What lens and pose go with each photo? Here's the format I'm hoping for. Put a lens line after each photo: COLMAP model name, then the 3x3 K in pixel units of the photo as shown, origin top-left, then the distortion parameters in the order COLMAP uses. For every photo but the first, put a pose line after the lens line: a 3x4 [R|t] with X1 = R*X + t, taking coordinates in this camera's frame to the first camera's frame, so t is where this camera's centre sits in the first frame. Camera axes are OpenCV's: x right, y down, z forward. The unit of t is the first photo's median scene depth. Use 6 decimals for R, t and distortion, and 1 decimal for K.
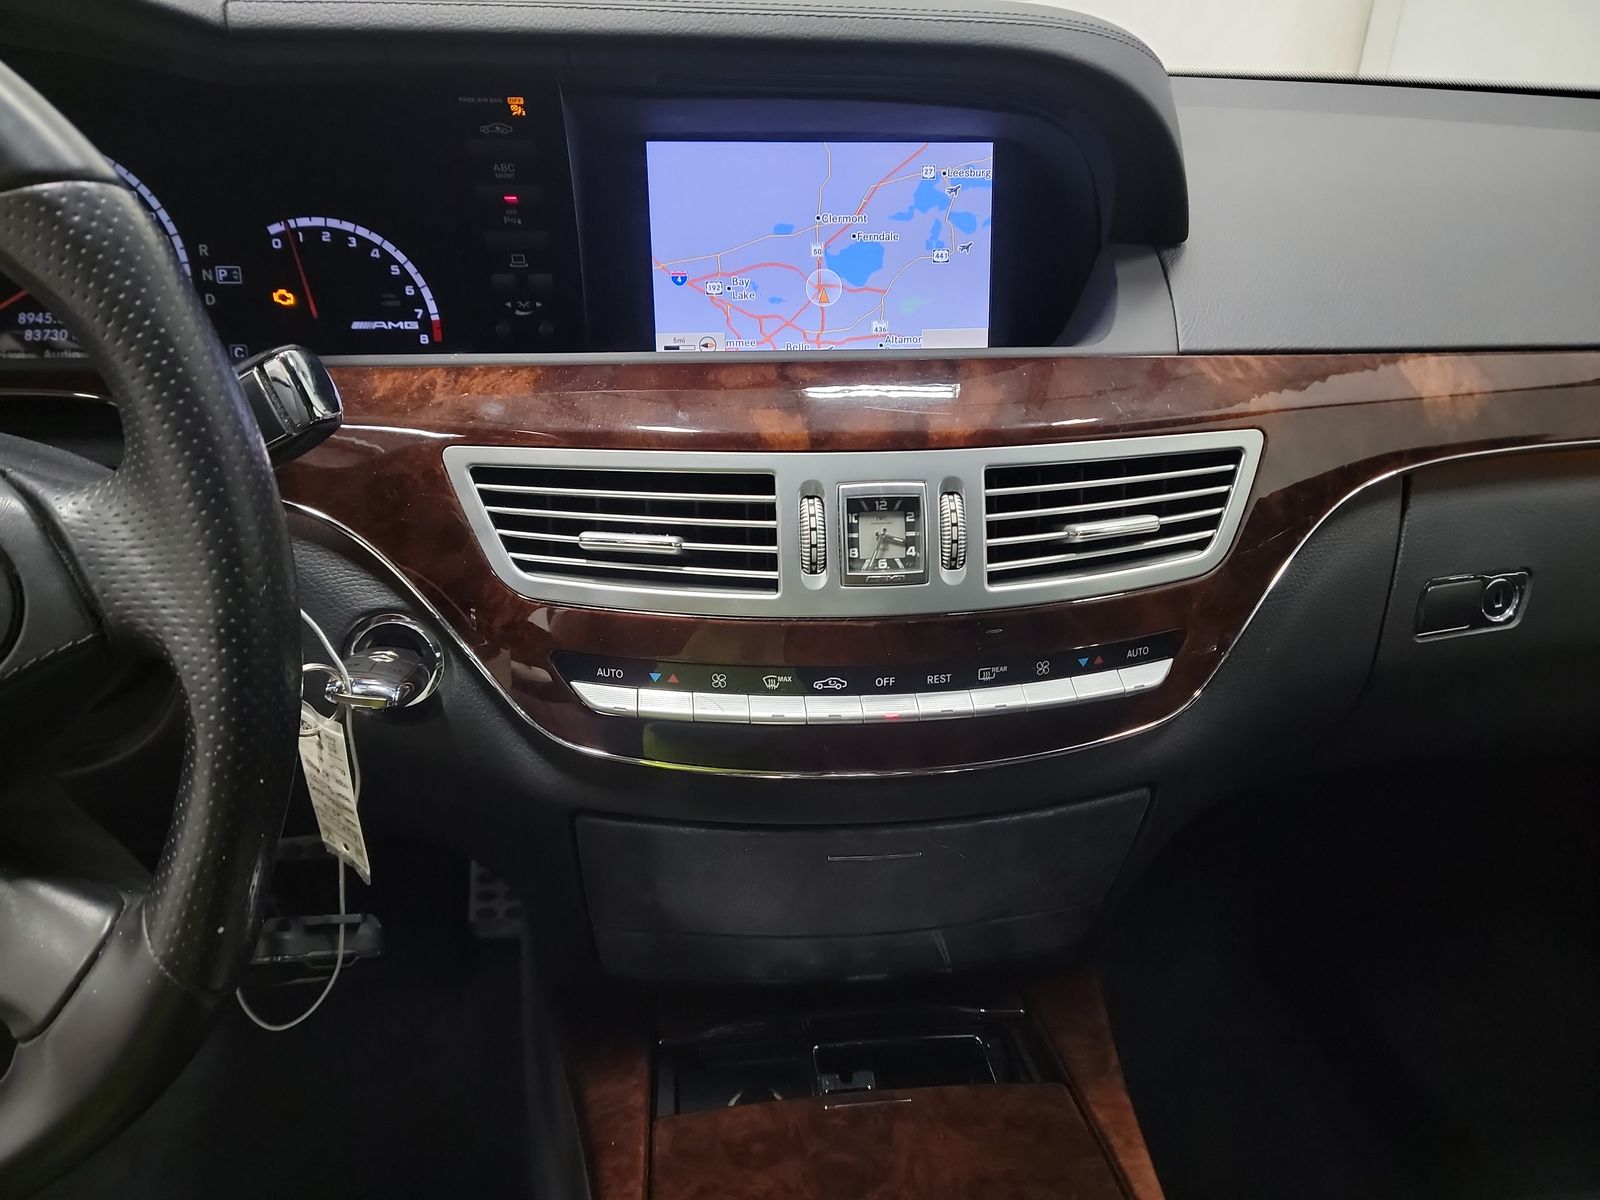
lens RADIAL K [[1008.0, 0, 800.0], [0, 1008.0, 600.0], [0, 0, 1]] dist [0.050955, -0.036178]
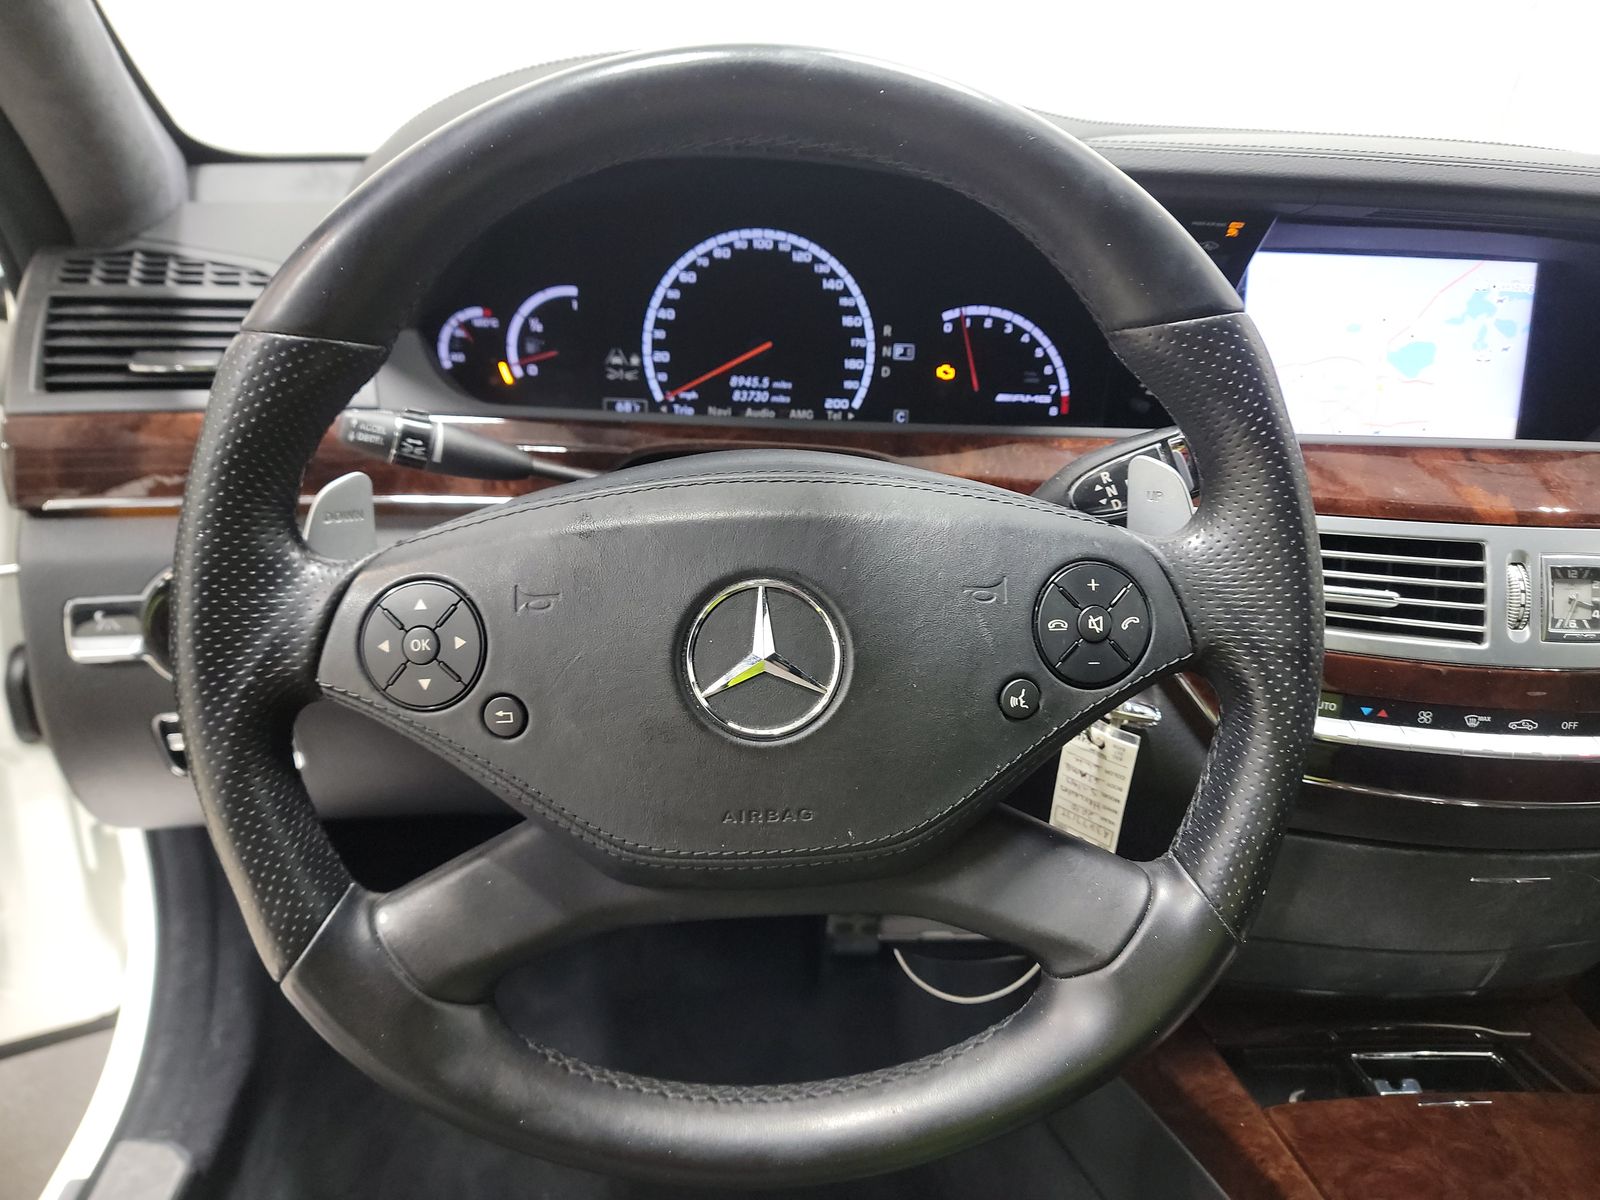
lens RADIAL K [[1008.0, 0, 800.0], [0, 1008.0, 600.0], [0, 0, 1]] dist [0.050955, -0.036178]
pose [[0.998860, 0.047533, -0.004370, -0.663136], [-0.047689, 0.997697, -0.048233, 0.030063], [0.002067, 0.048386, 0.998827, -0.153749]]
